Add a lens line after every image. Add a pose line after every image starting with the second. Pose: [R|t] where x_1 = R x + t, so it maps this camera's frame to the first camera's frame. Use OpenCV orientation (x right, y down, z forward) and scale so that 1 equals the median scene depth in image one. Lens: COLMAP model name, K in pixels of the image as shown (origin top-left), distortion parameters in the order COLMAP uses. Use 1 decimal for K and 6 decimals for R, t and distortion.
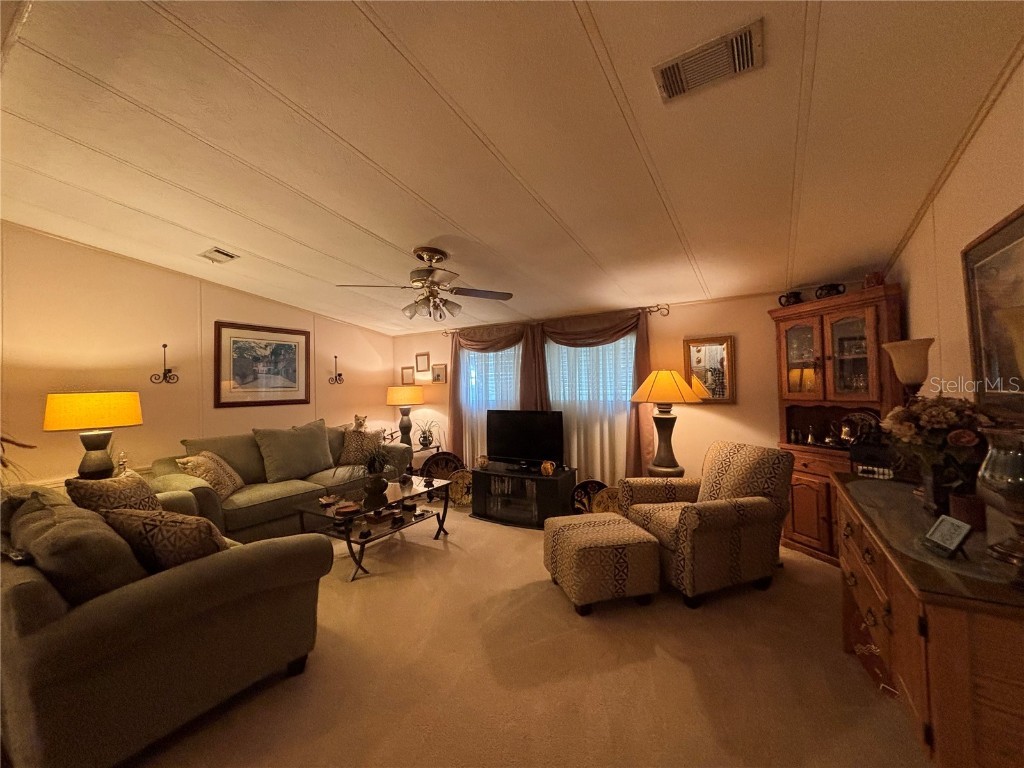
lens RADIAL K [[417.5, 0, 509.3], [0, 417.5, 377.7], [0, 0, 1]] dist [0.003093, 0.000900]
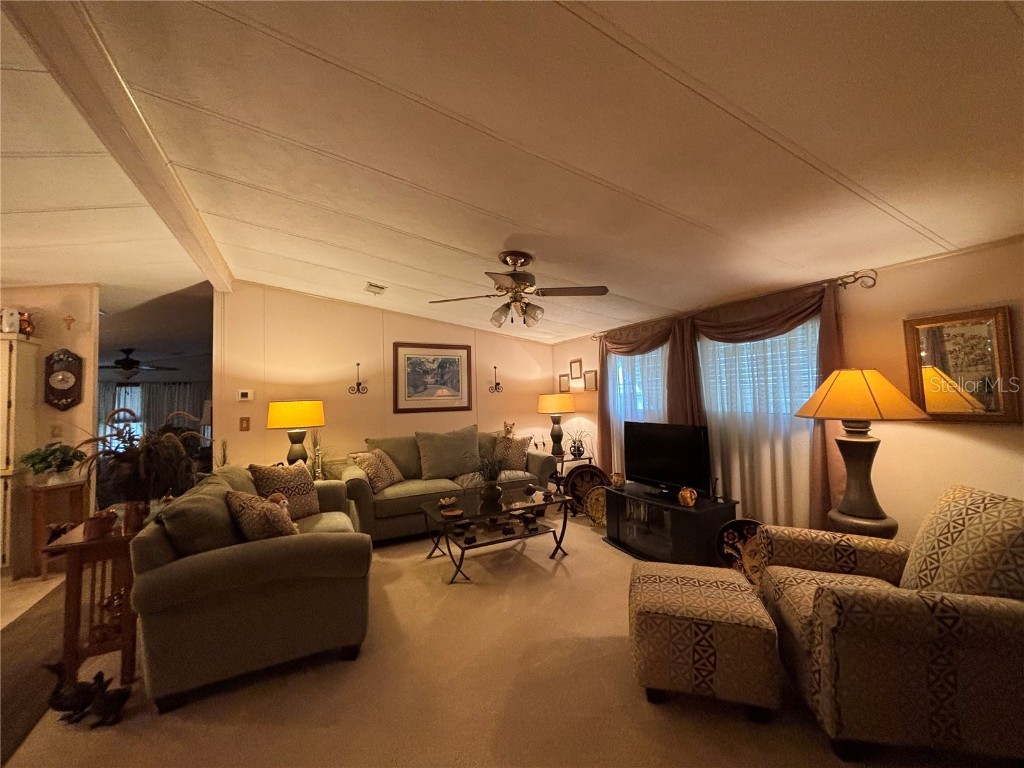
lens RADIAL K [[417.5, 0, 510.3], [0, 417.5, 376.9], [0, 0, 1]] dist [0.003093, 0.000900]
pose [[0.855878, -0.026441, -0.516501, 0.229964], [0.017563, 0.999602, -0.022069, -0.001205], [0.516879, 0.009817, 0.856002, 0.140209]]
